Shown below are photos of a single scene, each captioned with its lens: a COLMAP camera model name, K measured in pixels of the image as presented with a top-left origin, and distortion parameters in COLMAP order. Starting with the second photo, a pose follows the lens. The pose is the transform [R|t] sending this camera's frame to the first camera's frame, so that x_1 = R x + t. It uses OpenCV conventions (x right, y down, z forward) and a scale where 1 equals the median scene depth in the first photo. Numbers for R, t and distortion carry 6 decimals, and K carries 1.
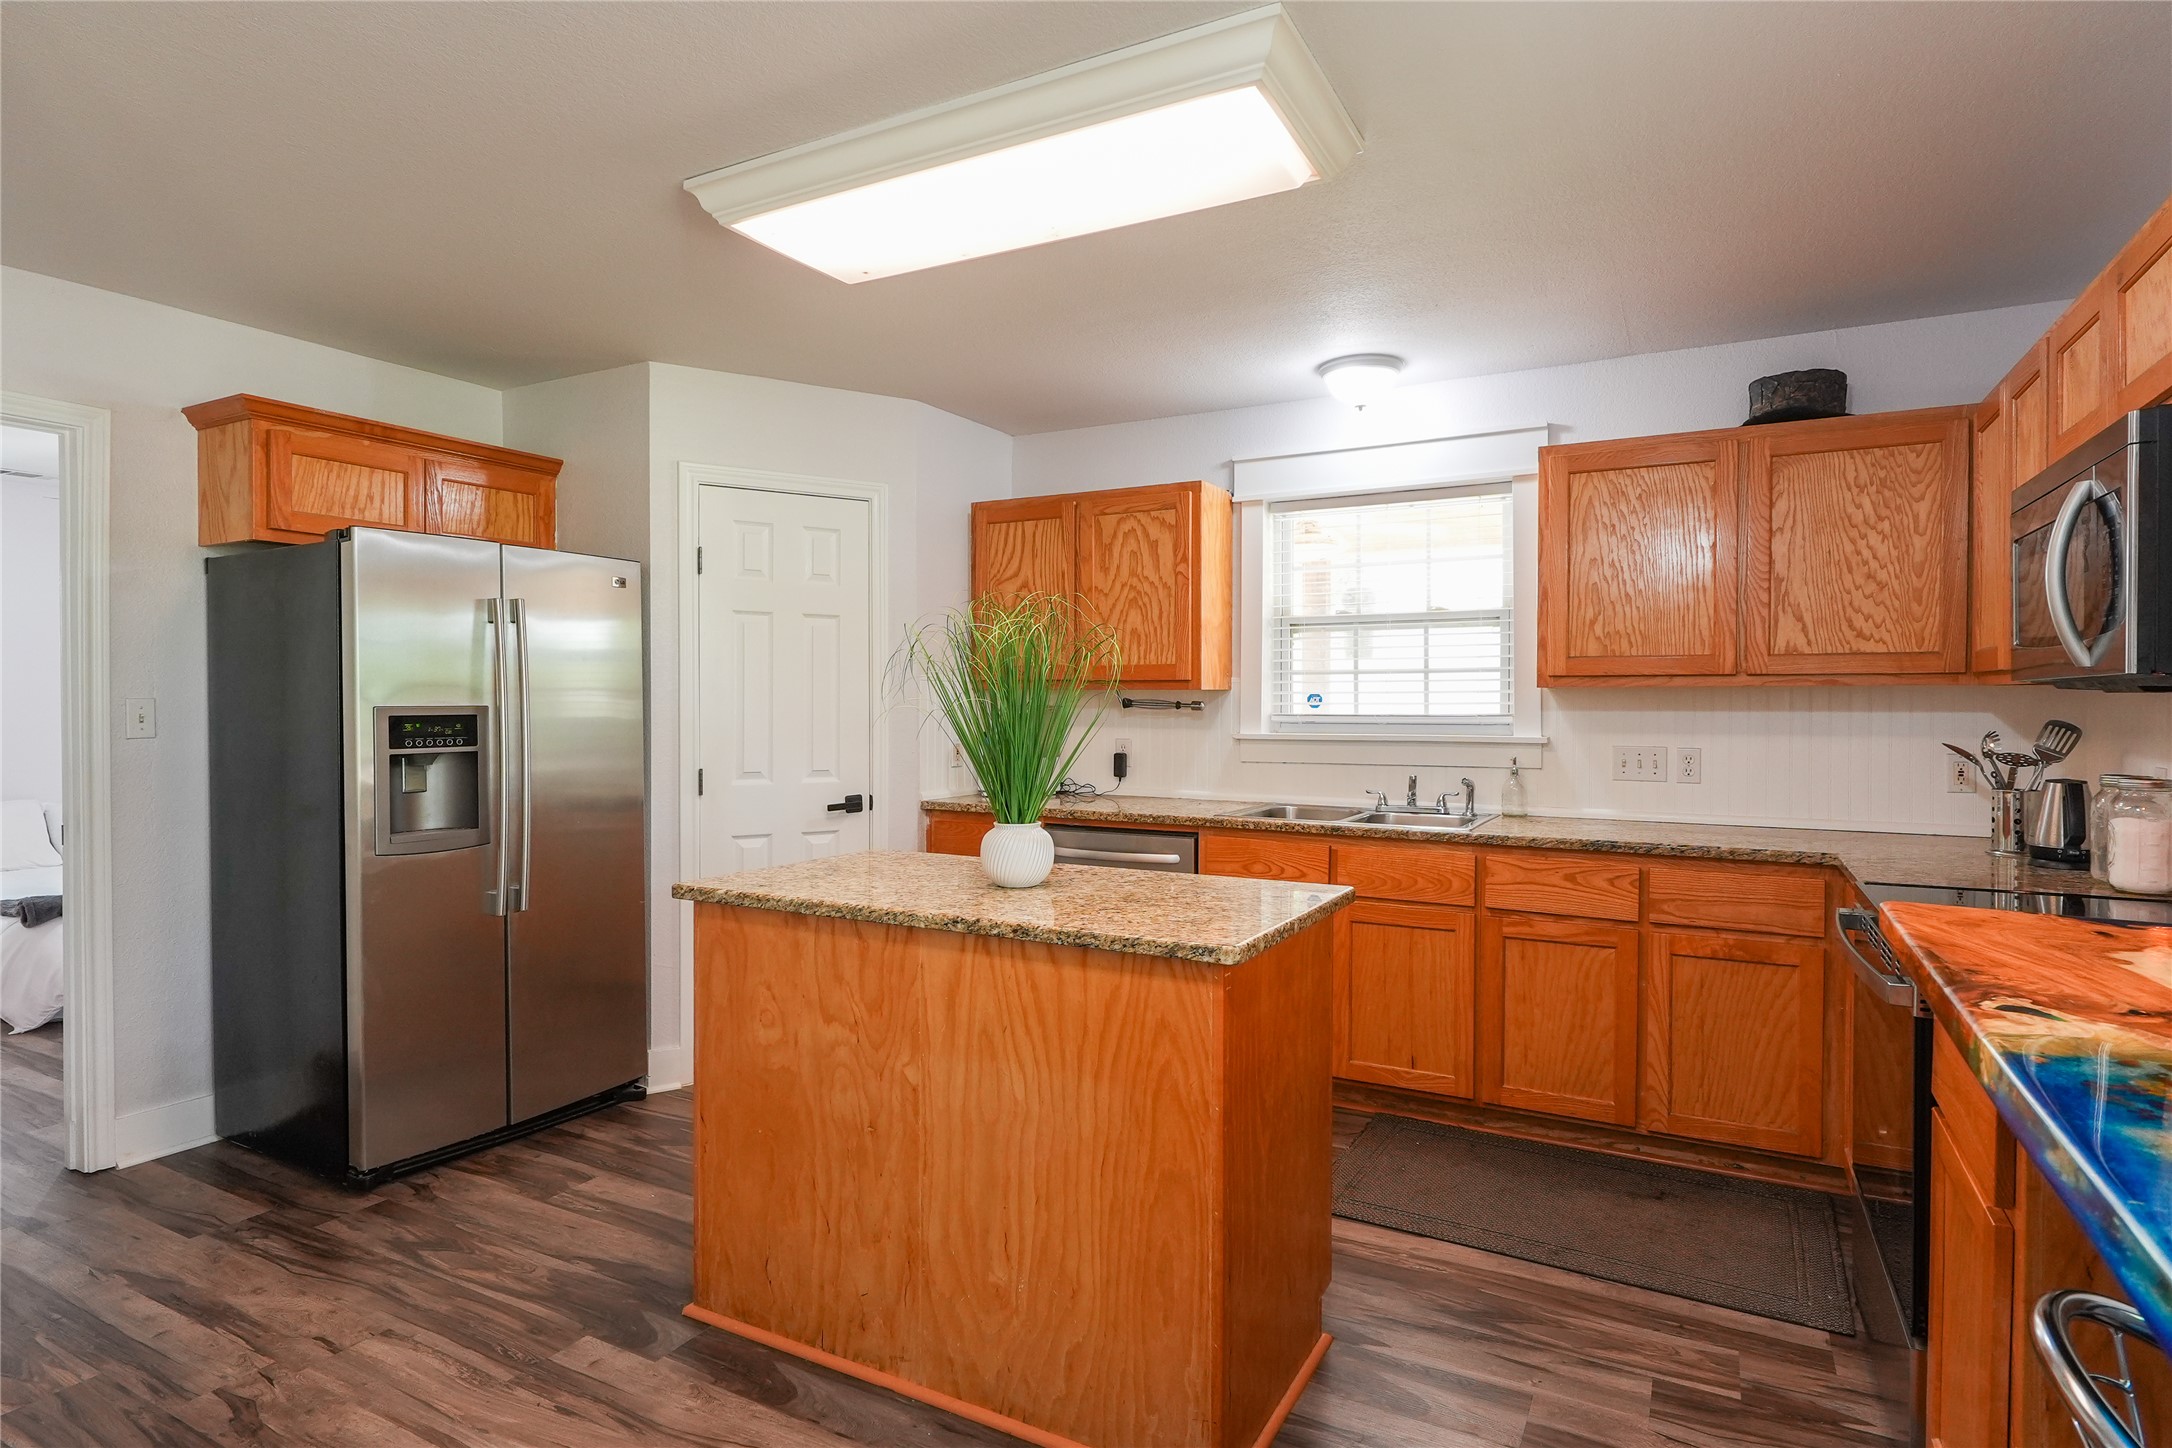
lens RADIAL K [[1168.7, 0, 1089.6], [0, 1168.7, 719.4], [0, 0, 1]] dist [-0.002122, -0.000293]
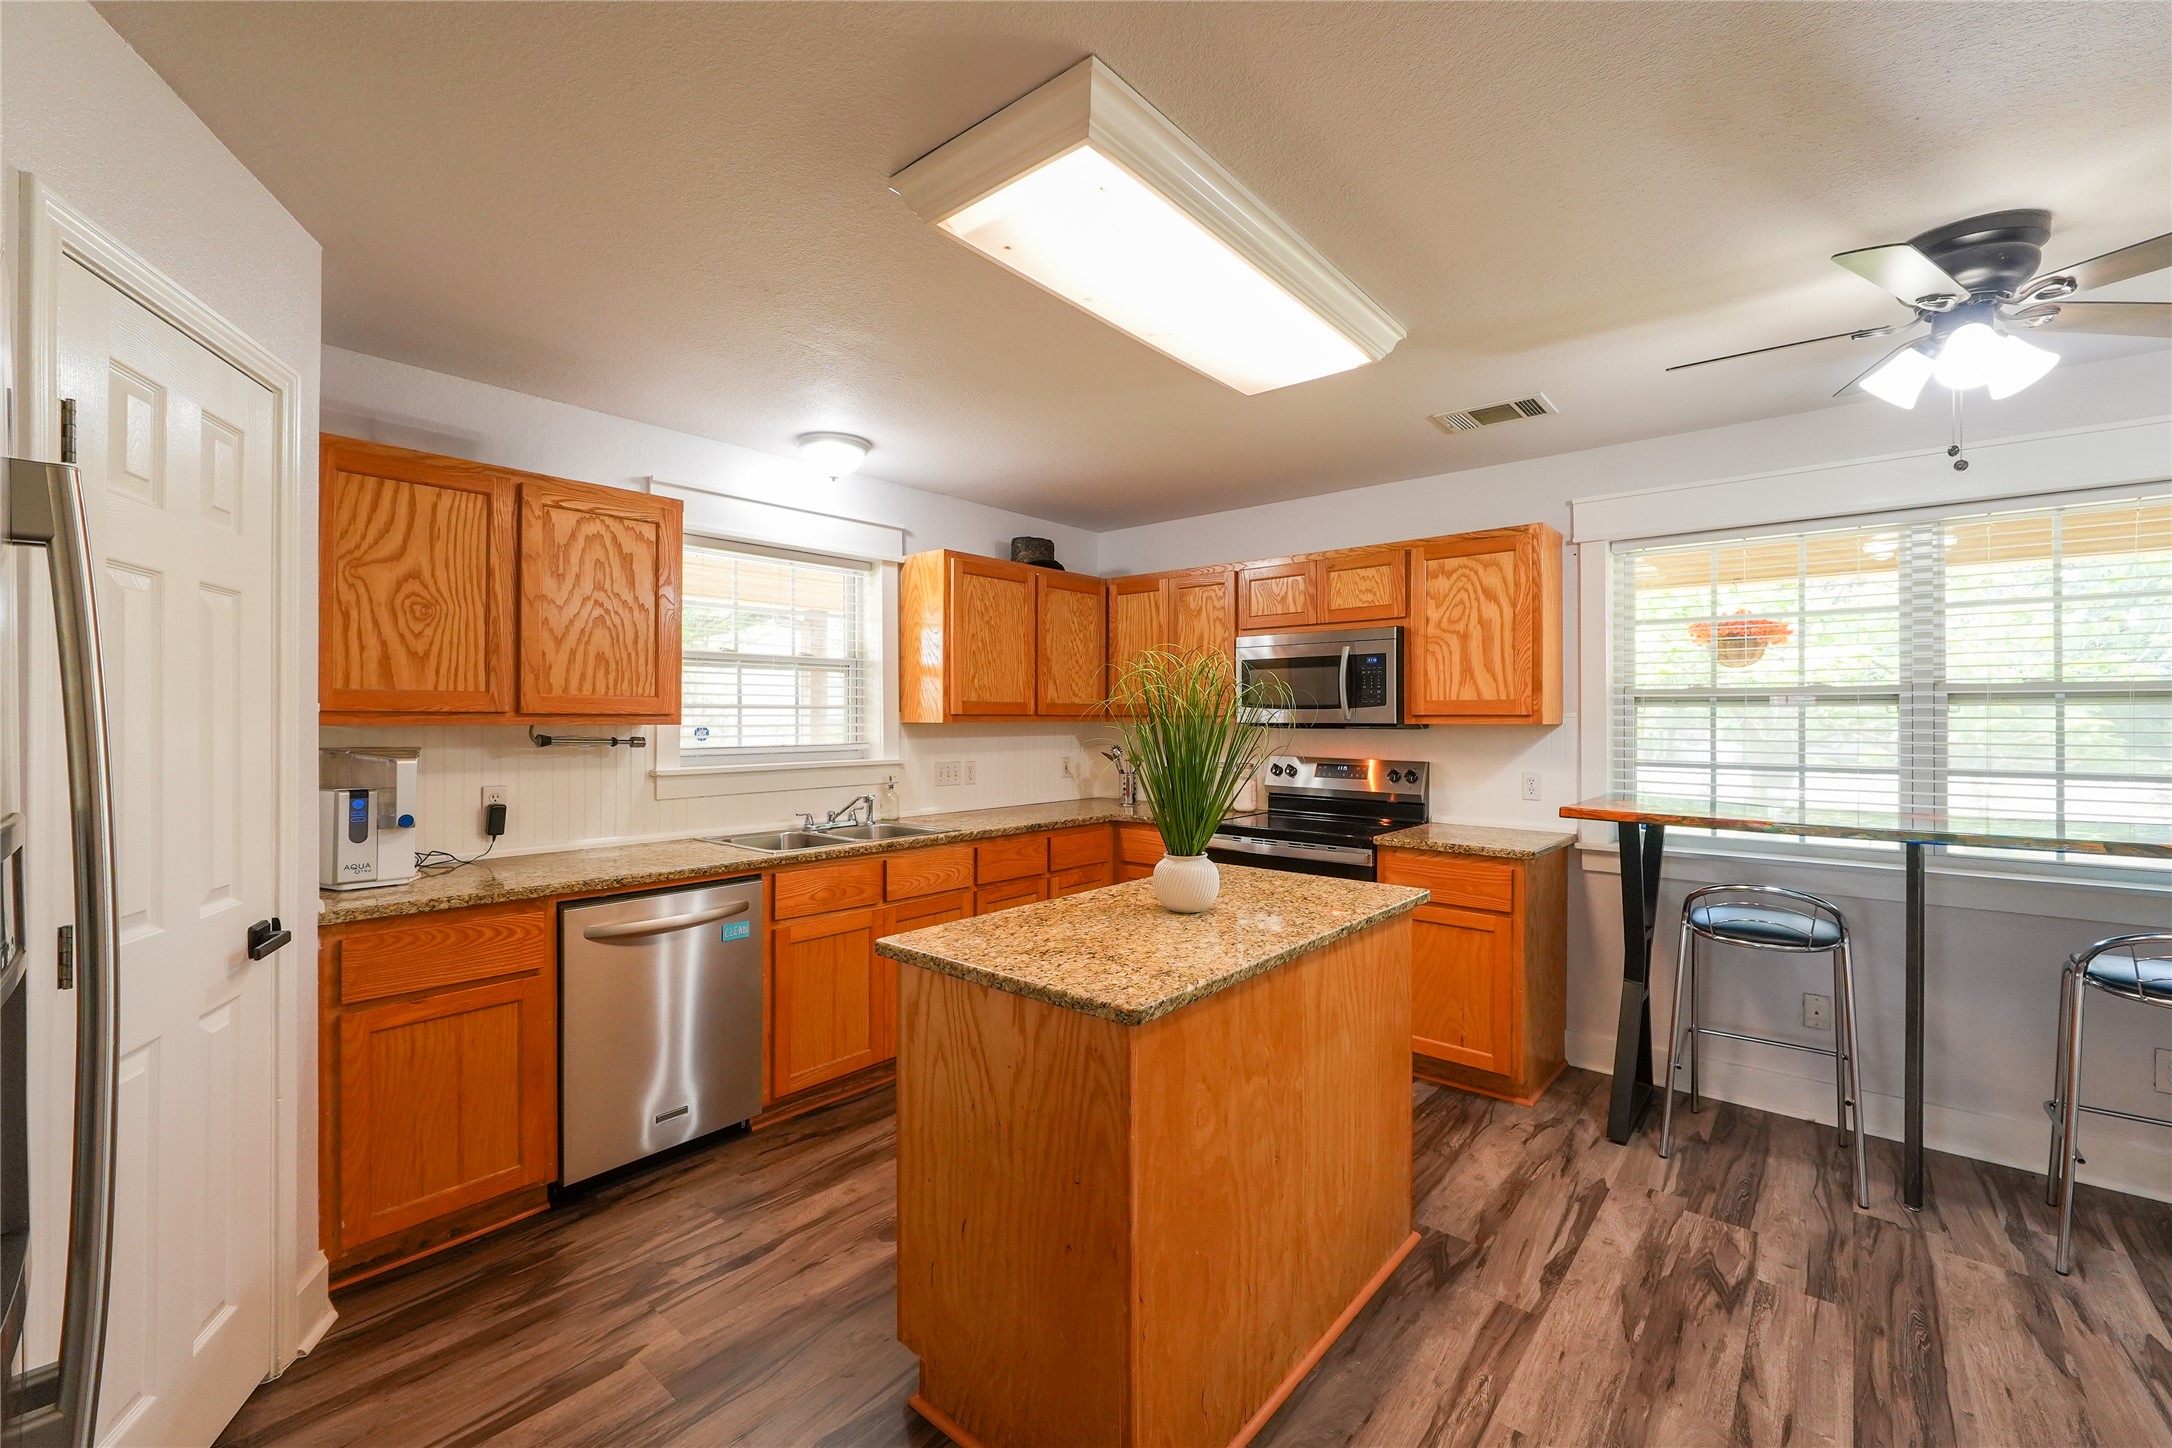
lens RADIAL K [[903.8, 0, 1090.6], [0, 903.8, 718.4], [0, 0, 1]] dist [-0.003511, -0.000840]
pose [[0.187831, -0.001671, 0.982200, -0.537045], [0.015517, 0.999879, -0.001267, -0.024139], [-0.982079, 0.015479, 0.187834, 0.533670]]
